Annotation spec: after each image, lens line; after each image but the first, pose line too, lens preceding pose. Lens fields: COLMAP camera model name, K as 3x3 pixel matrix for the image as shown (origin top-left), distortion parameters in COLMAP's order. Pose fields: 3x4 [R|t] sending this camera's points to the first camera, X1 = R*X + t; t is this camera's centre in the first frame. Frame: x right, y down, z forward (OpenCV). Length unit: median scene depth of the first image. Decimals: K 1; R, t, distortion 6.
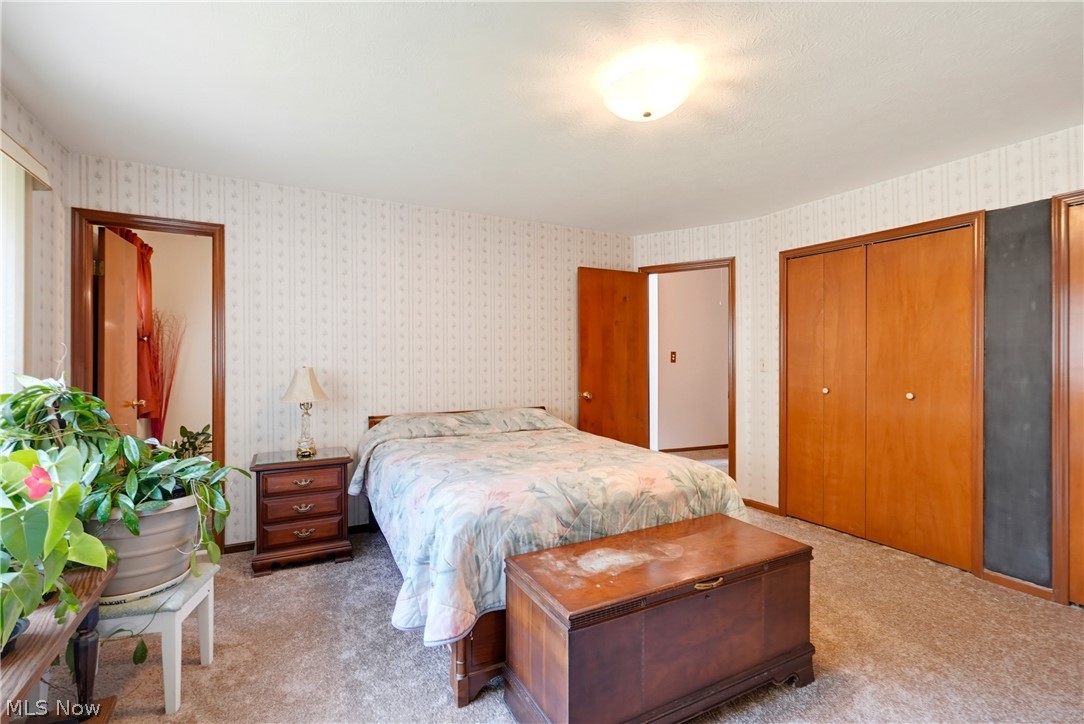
lens RADIAL K [[497.6, 0, 542.0], [0, 497.6, 362.0], [0, 0, 1]] dist [-0.002272, -0.000069]
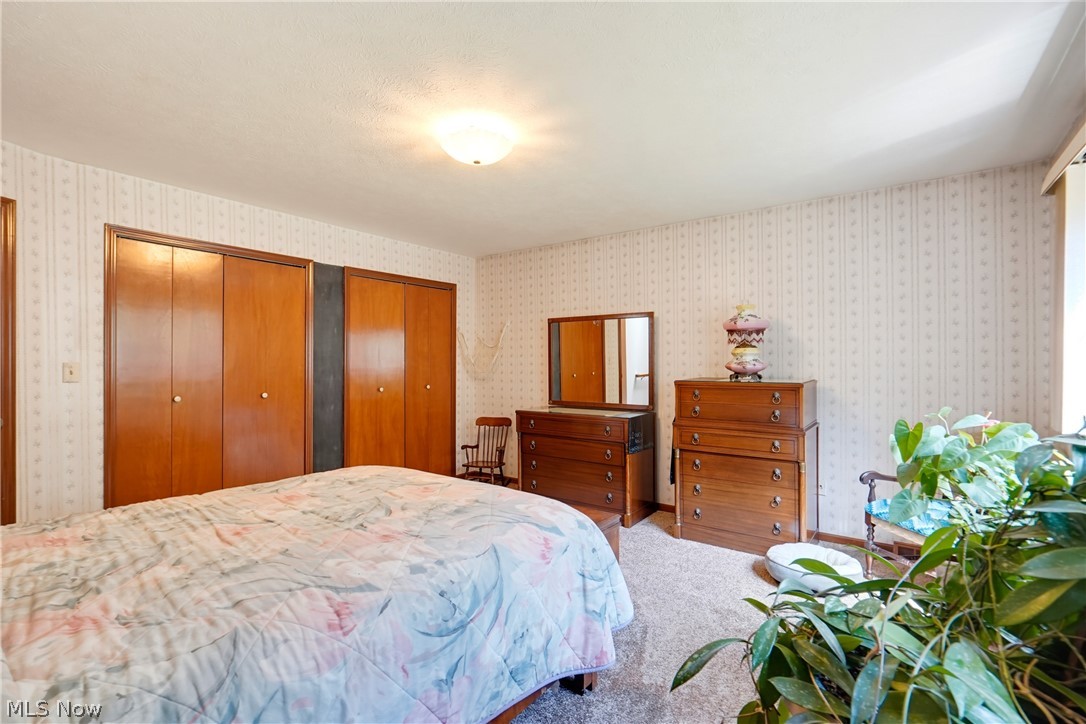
lens RADIAL K [[490.8, 0, 543.0], [0, 490.8, 362.0], [0, 0, 1]] dist [0.029902, 0.000340]
pose [[-0.416995, -0.000596, 0.908909, -0.702059], [-0.000054, 1.000000, 0.000630, -0.013981], [-0.908909, 0.000214, -0.416994, 1.017094]]
